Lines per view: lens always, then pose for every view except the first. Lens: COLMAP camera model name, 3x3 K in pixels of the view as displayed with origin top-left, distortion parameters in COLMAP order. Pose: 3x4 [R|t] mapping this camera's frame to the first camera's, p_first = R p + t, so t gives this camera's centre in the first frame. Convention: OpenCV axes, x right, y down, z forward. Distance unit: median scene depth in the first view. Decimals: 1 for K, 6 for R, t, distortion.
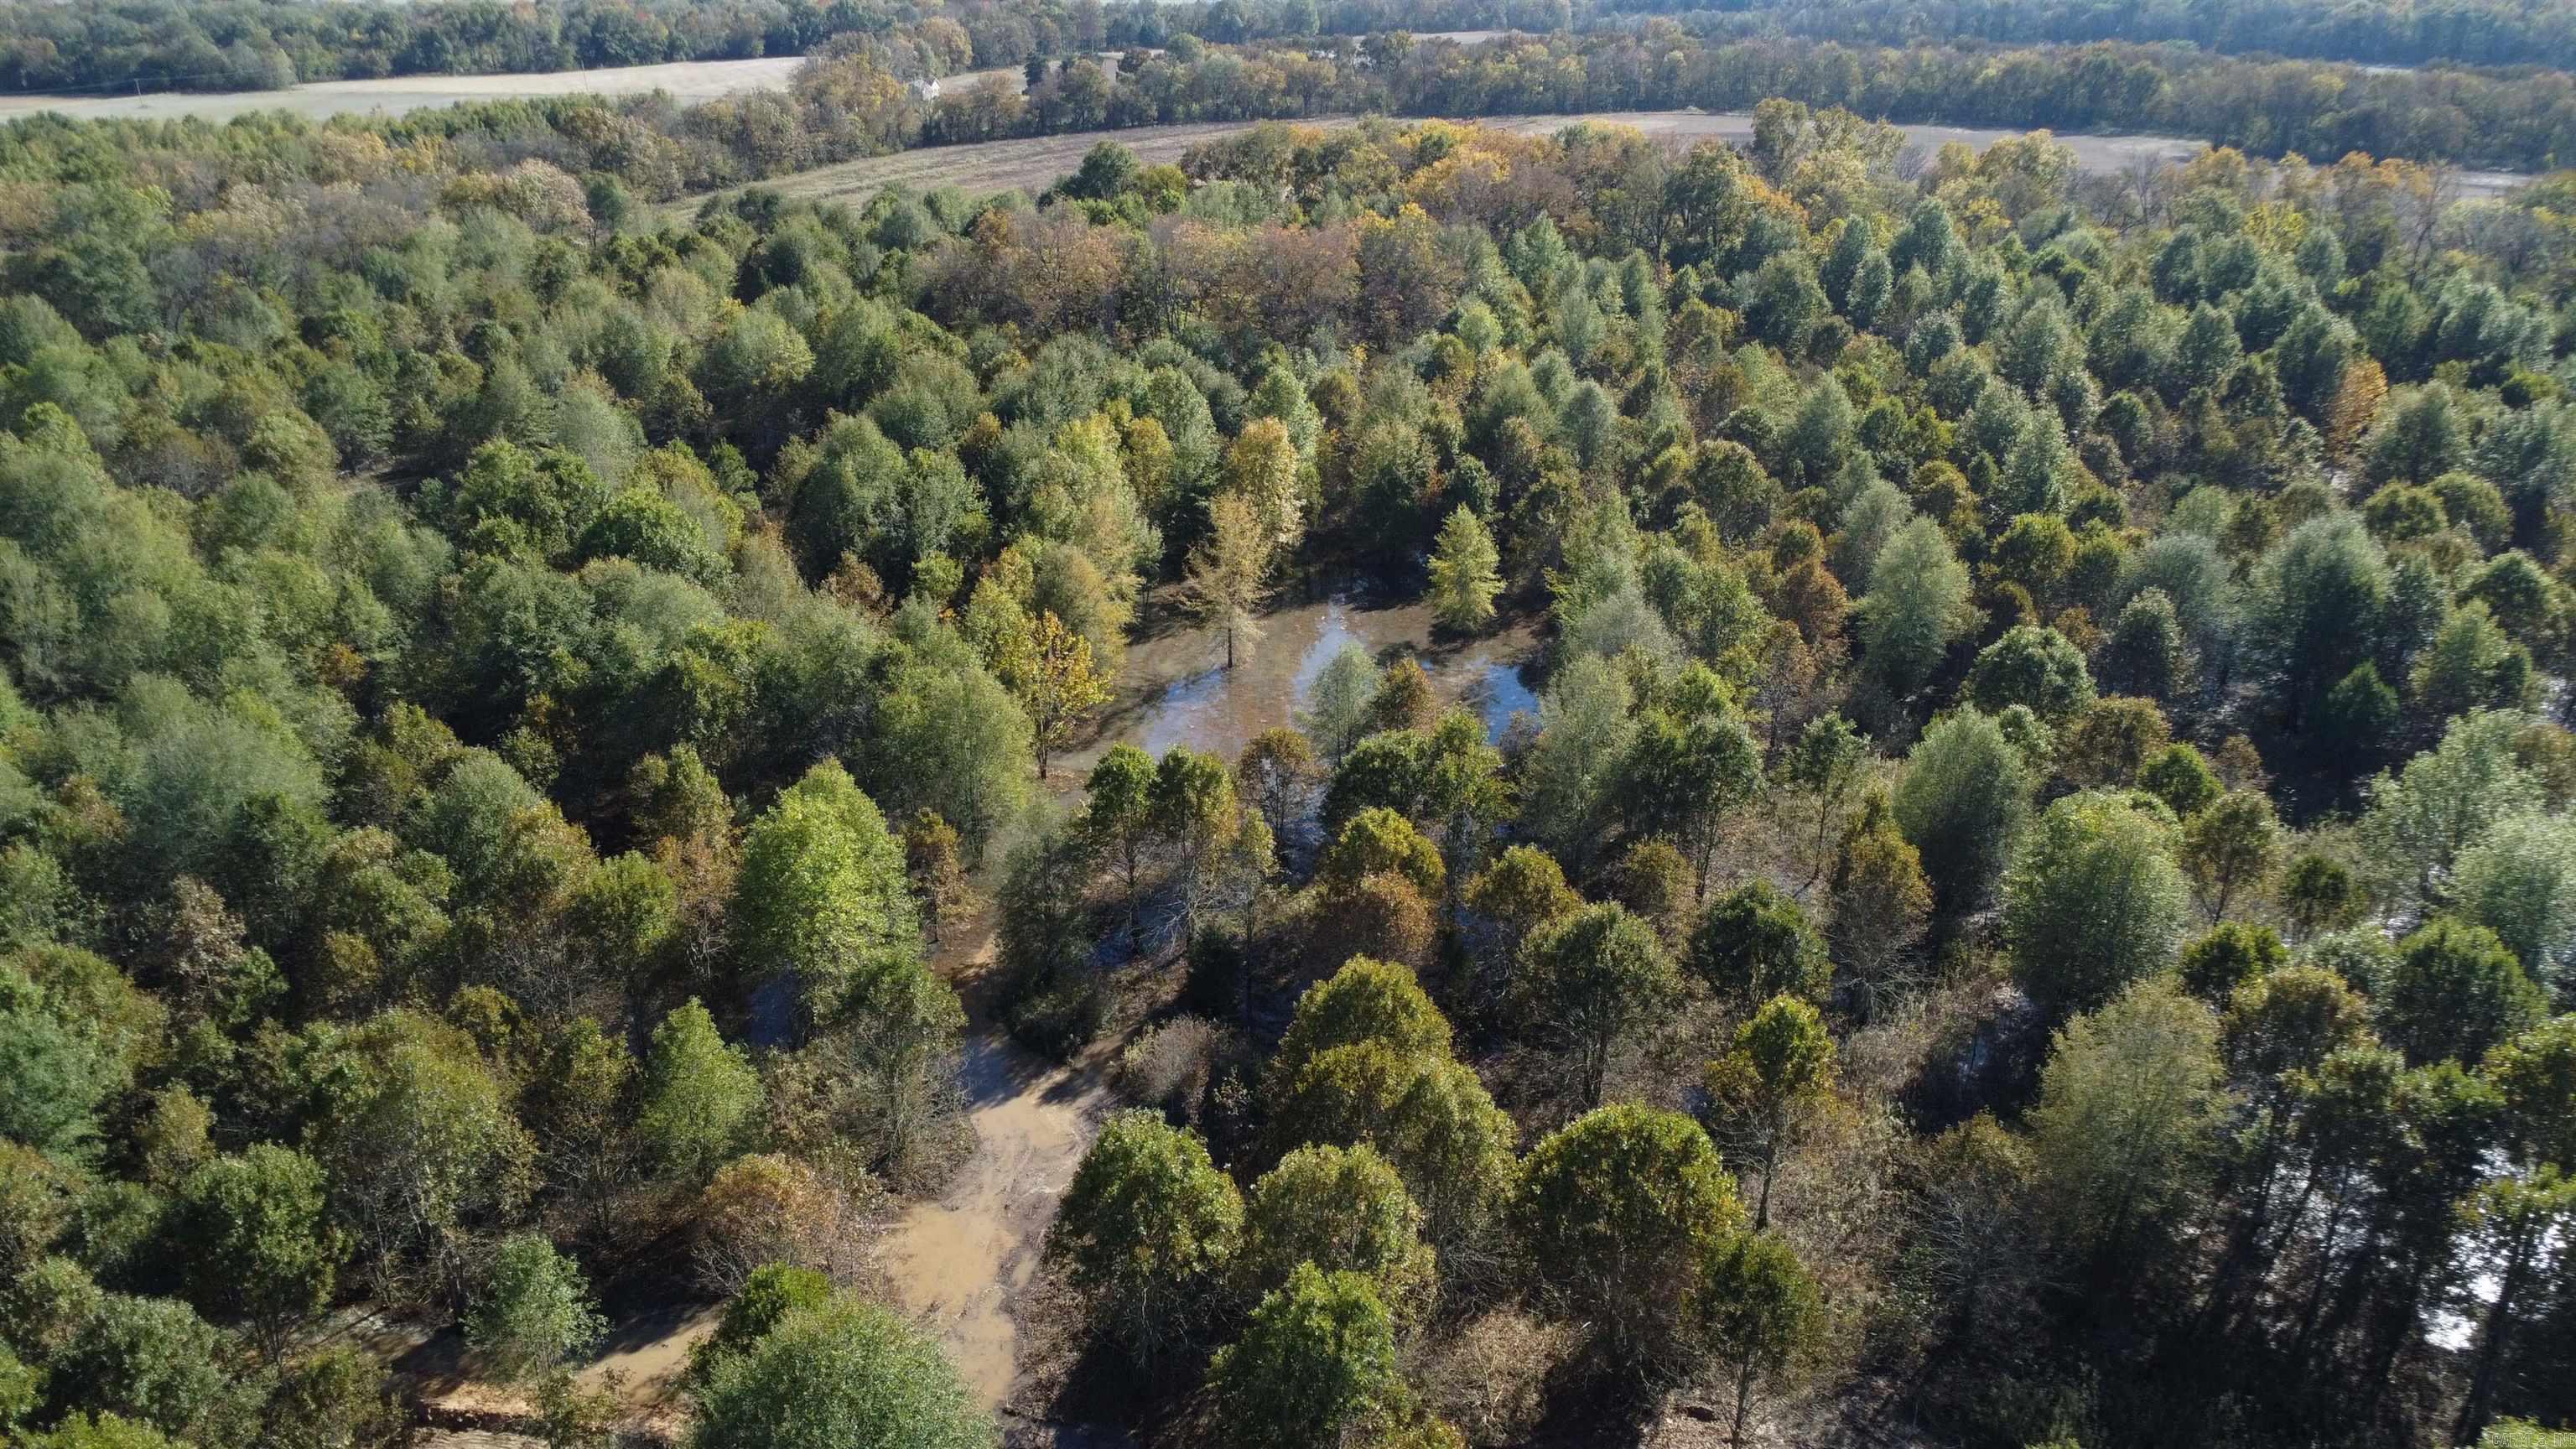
lens RADIAL K [[1947.8, 0, 1287.9], [0, 1947.8, 726.1], [0, 0, 1]] dist [0.020971, -0.009334]
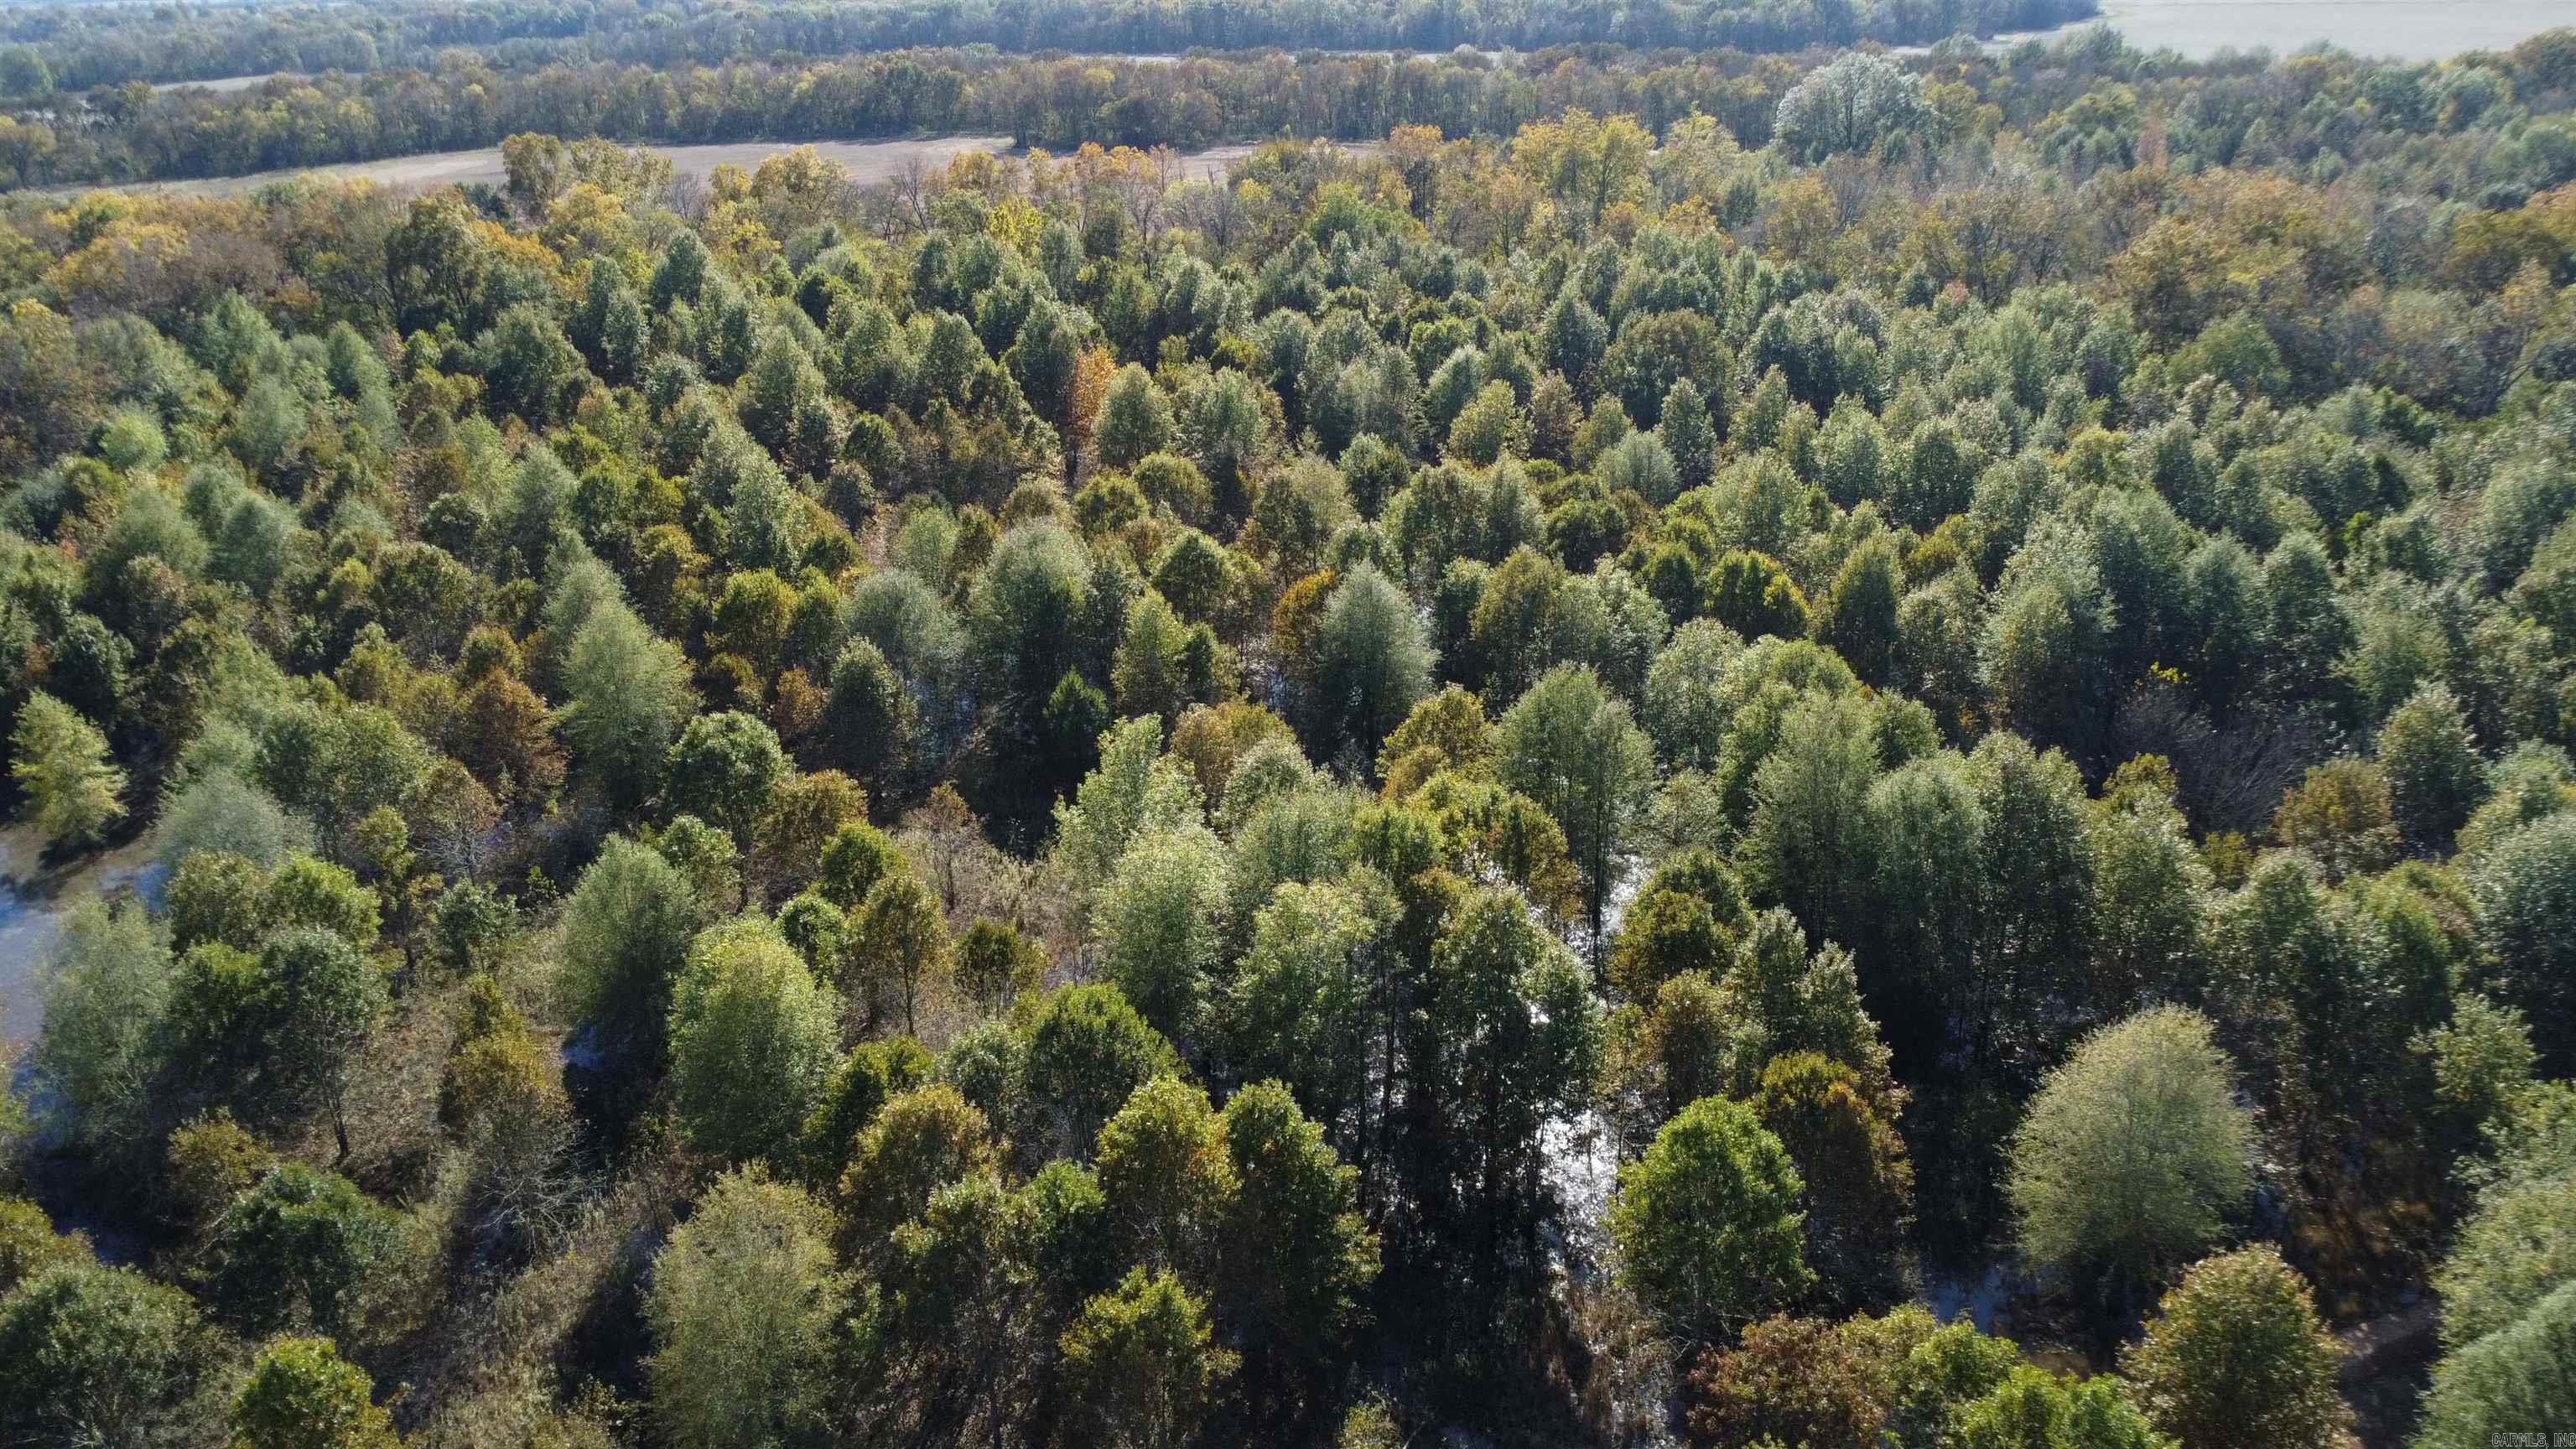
lens RADIAL K [[1947.8, 0, 1287.9], [0, 1947.8, 726.1], [0, 0, 1]] dist [0.020971, -0.009334]
pose [[0.860511, -0.222006, 0.458514, 0.116587], [0.225709, 0.973034, 0.047532, -0.017002], [-0.456702, 0.062589, 0.887415, 0.048825]]
